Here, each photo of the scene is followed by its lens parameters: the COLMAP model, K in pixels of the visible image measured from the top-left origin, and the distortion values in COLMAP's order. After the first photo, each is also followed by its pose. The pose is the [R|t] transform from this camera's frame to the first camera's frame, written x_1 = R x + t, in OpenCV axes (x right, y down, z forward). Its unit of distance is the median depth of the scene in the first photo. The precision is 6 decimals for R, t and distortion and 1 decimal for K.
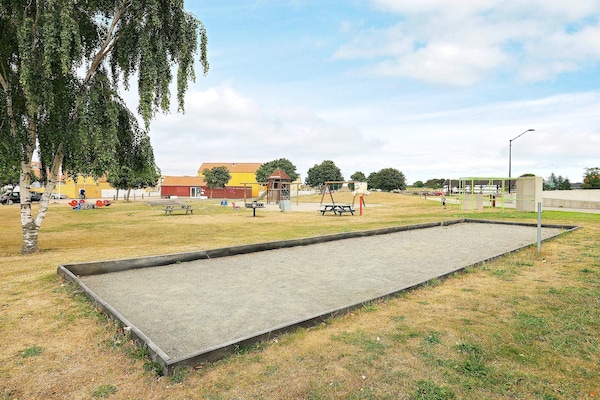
lens RADIAL K [[507.7, 0, 300.0], [0, 507.7, 200.0], [0, 0, 1]] dist [0.005111, 0.002594]
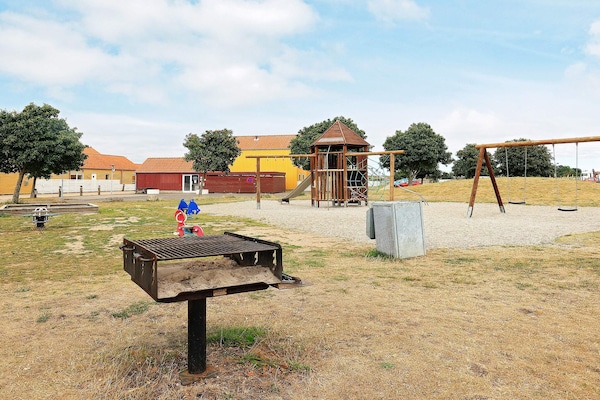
lens RADIAL K [[696.6, 0, 300.0], [0, 696.6, 200.0], [0, 0, 1]] dist [0.012479, 0.015030]
pose [[0.996765, -0.006535, -0.080105, -0.017464], [0.007178, 0.999944, 0.007733, -0.001187], [0.080050, -0.008283, 0.996756, 0.264292]]
